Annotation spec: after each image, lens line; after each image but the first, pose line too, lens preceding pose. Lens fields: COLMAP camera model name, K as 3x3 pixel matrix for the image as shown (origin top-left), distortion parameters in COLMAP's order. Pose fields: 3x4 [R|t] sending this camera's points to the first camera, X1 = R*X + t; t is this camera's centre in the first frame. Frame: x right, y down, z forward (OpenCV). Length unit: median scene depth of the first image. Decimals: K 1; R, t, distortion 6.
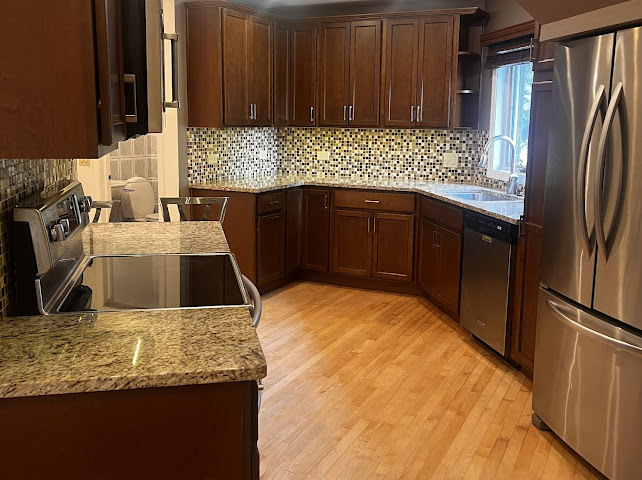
lens RADIAL K [[648.3, 0, 327.7], [0, 648.3, 225.6], [0, 0, 1]] dist [0.036943, 0.000000]
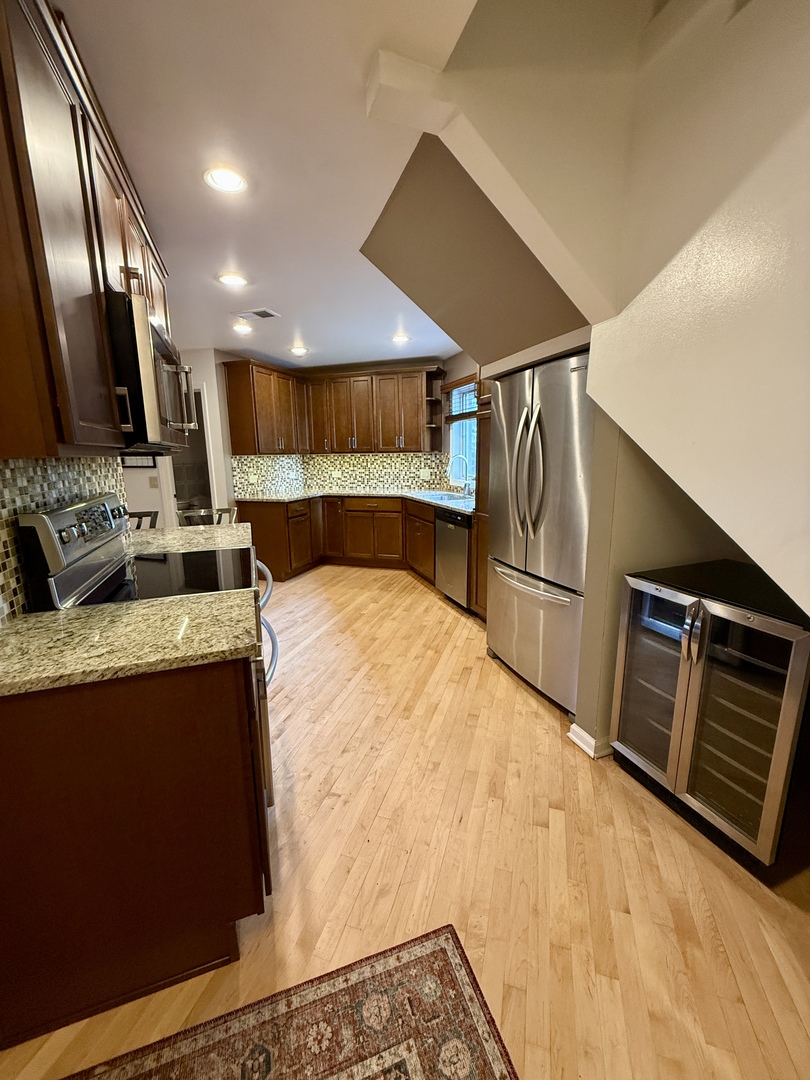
lens RADIAL K [[429.2, 0, 410.6], [0, 429.2, 537.7], [0, 0, 1]] dist [-0.001231, 0.000020]
pose [[0.988901, -0.053808, 0.138490, 0.021977], [0.049498, 0.998182, 0.034380, 0.006786], [-0.140088, -0.027144, 0.989767, 0.070880]]
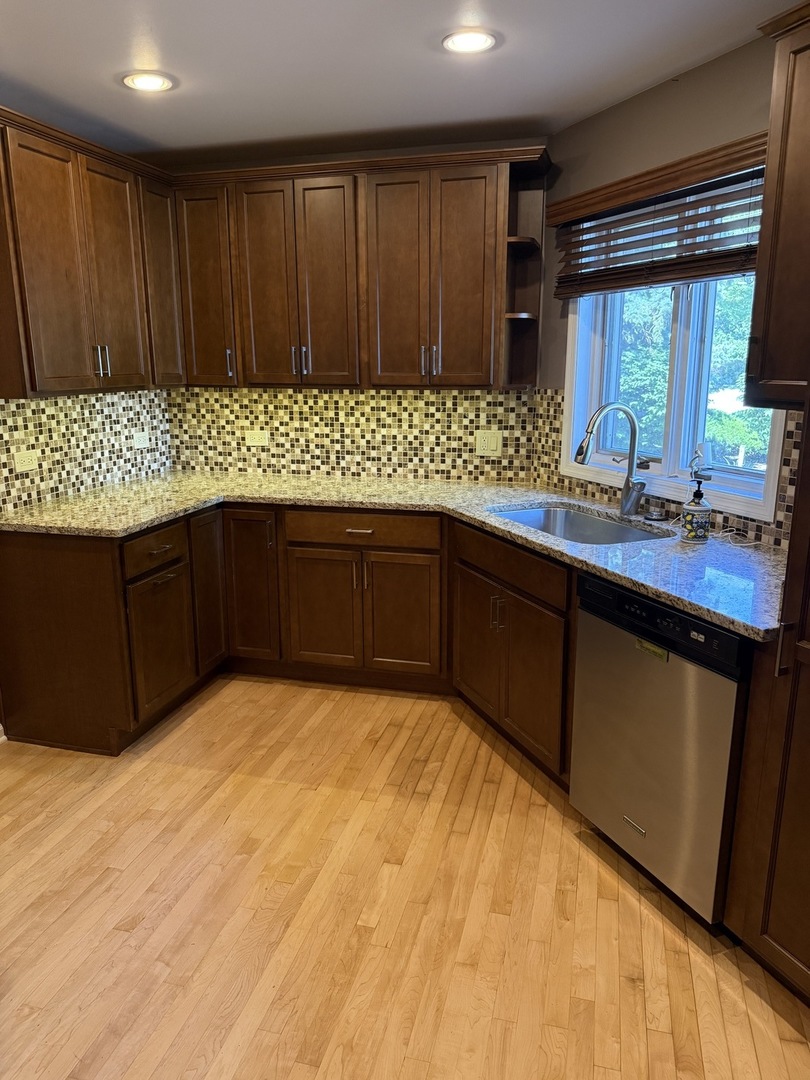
lens RADIAL K [[780.1, 0, 410.7], [0, 780.1, 548.4], [0, 0, 1]] dist [0.058922, -0.027449]
pose [[0.981372, -0.063090, 0.181465, -0.006543], [0.049353, 0.995632, 0.079248, -0.083803], [-0.185672, -0.068816, 0.980199, 0.433246]]
